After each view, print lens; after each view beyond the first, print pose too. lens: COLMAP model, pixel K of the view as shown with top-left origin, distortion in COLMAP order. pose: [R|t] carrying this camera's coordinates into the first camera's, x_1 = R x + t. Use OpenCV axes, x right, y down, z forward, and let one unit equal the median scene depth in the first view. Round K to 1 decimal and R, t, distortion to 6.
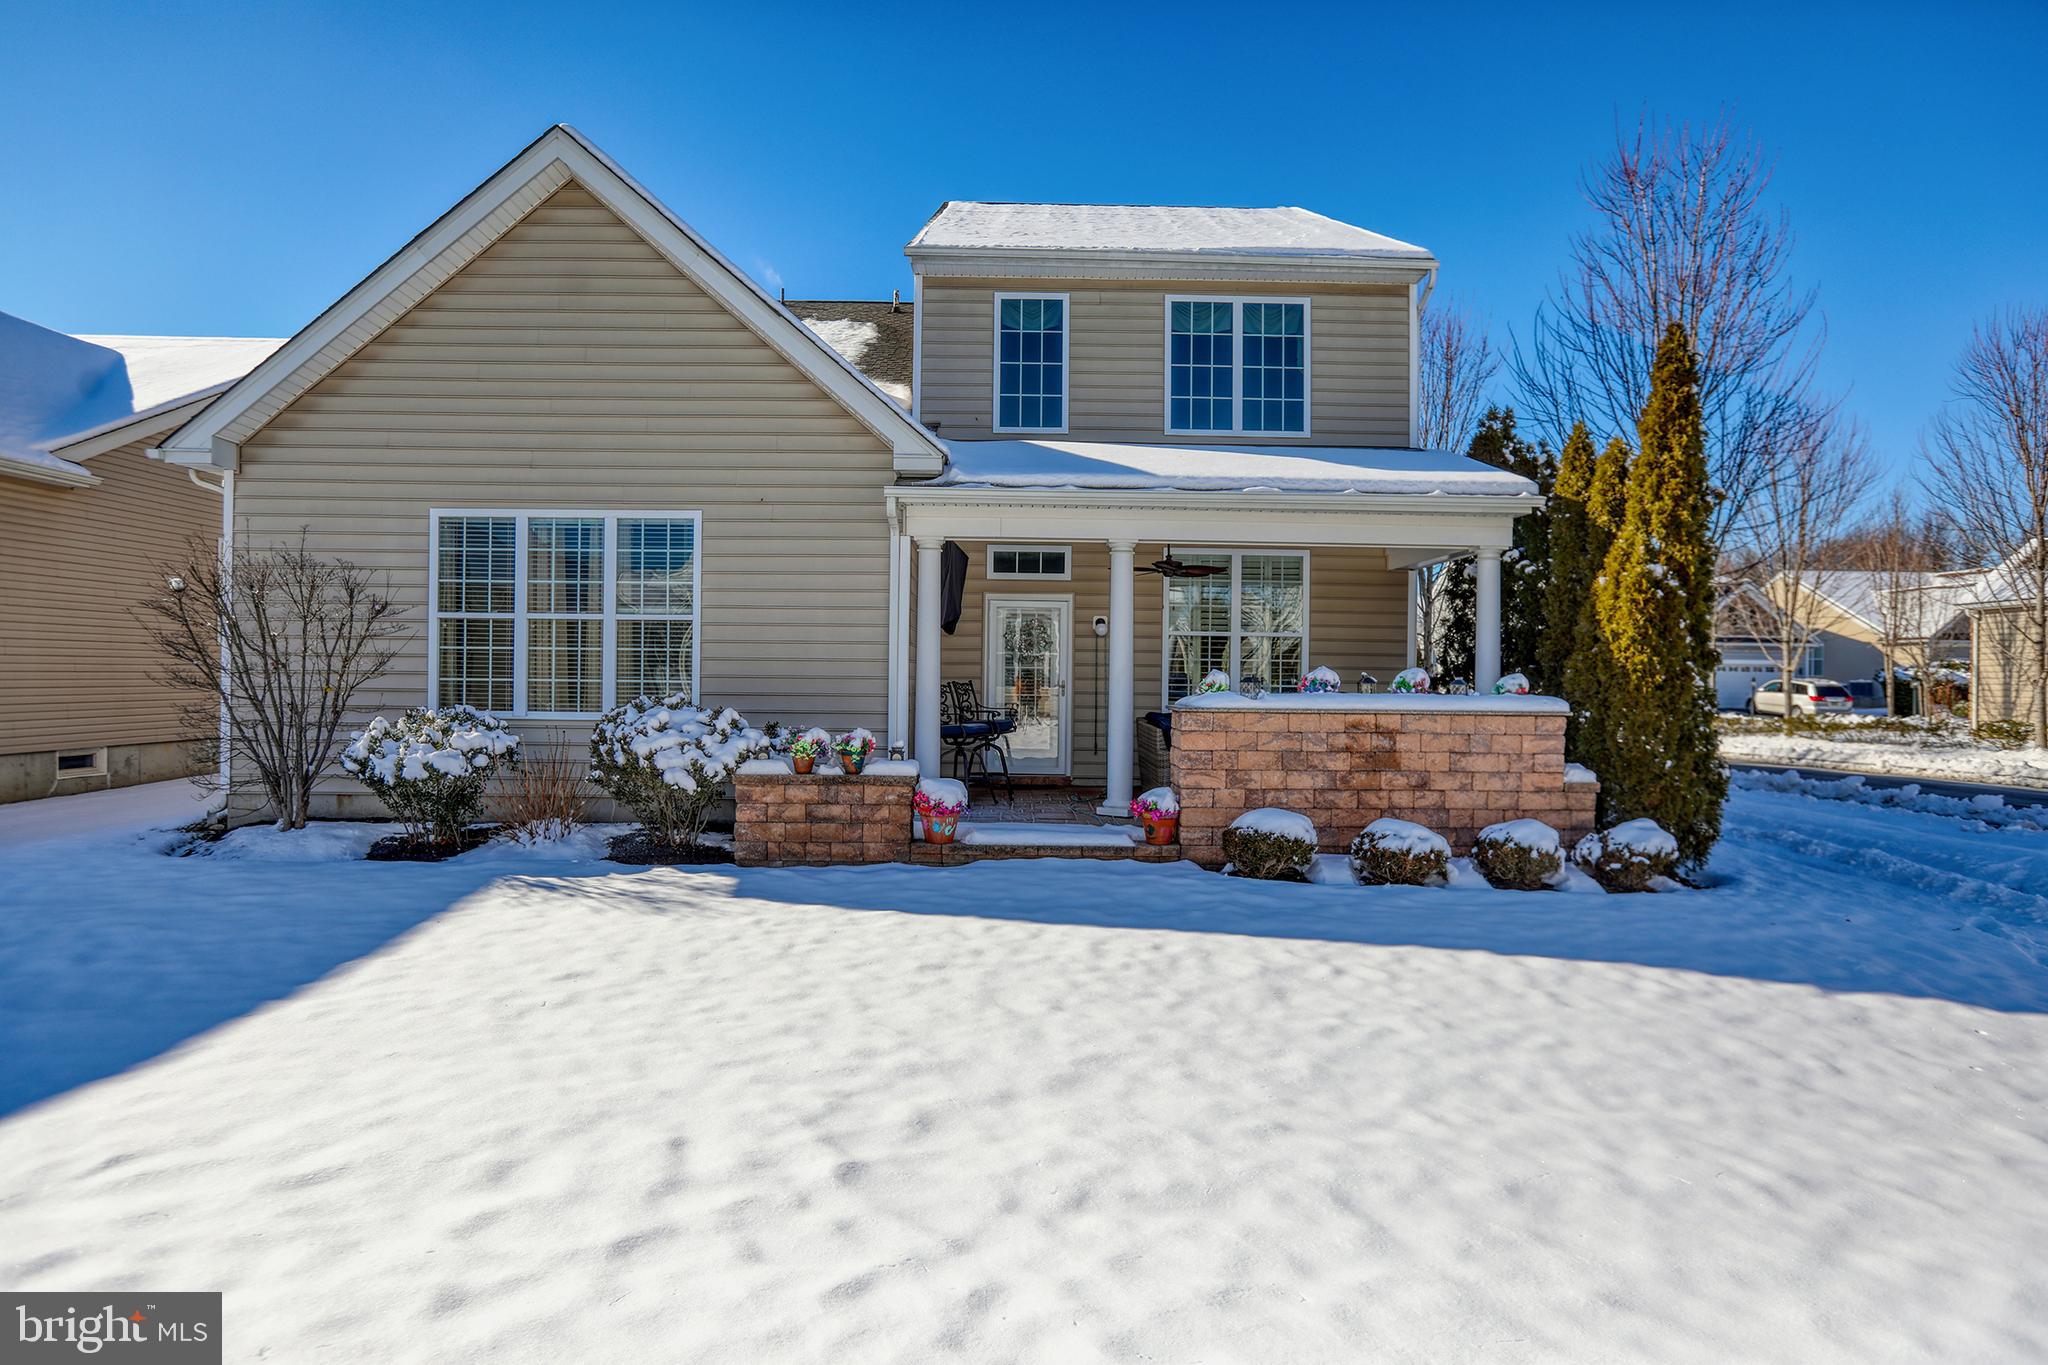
lens RADIAL K [[1118.4, 0, 1024.0], [0, 1118.4, 682.5], [0, 0, 1]] dist [-0.034487, 0.000854]
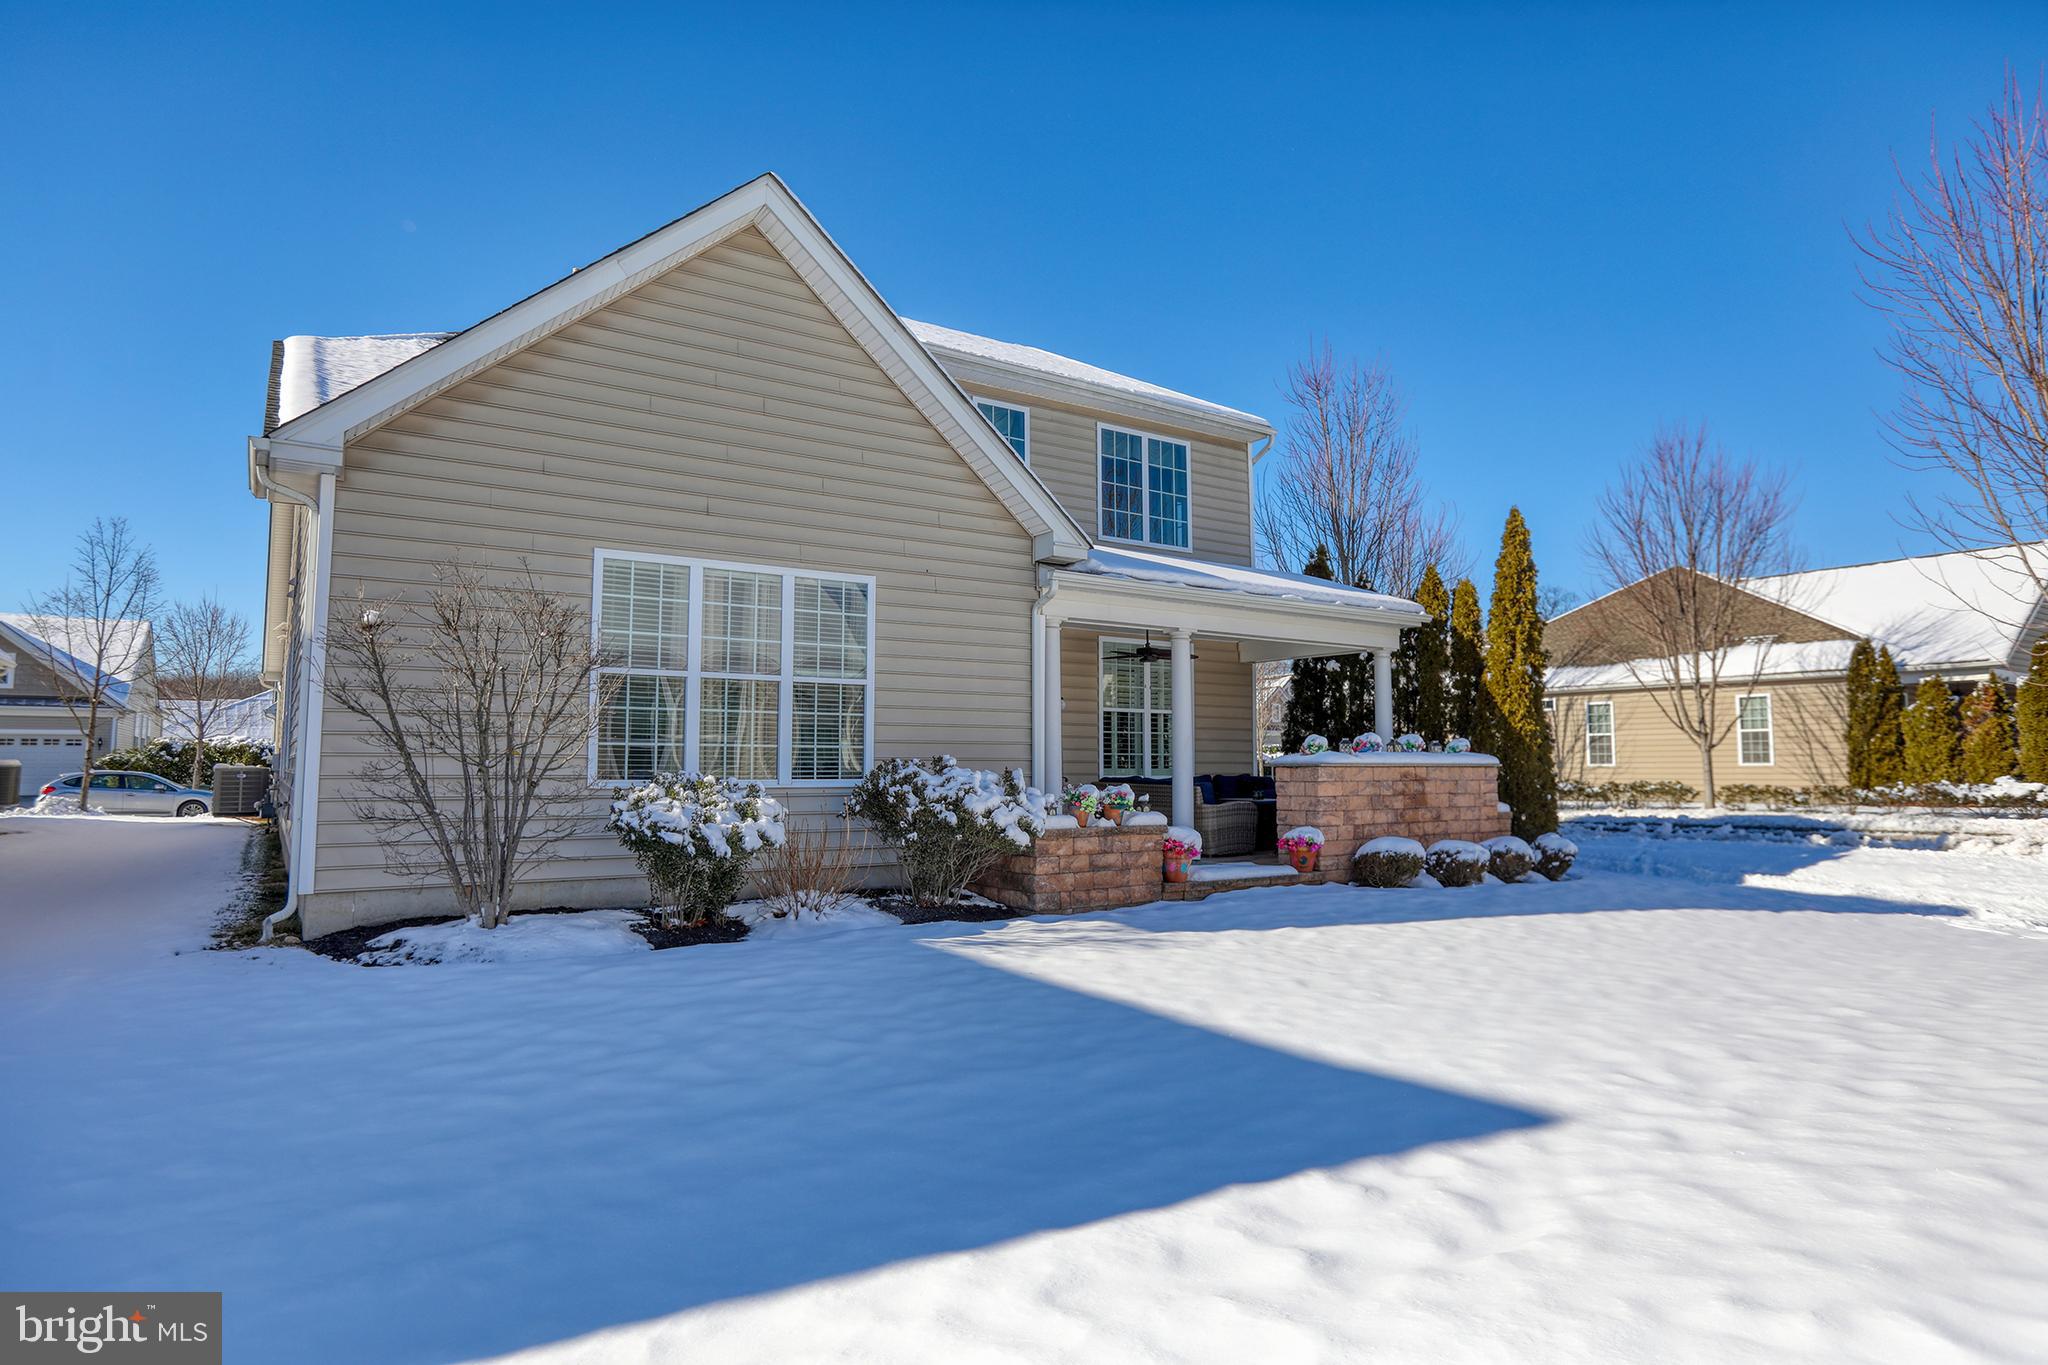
lens RADIAL K [[1118.4, 0, 1024.0], [0, 1118.4, 682.5], [0, 0, 1]] dist [-0.034487, 0.000854]
pose [[0.839910, 0.029944, 0.541899, -0.826932], [0.011580, 0.997261, -0.073055, 0.018981], [-0.542602, 0.067635, 0.837263, 0.099513]]
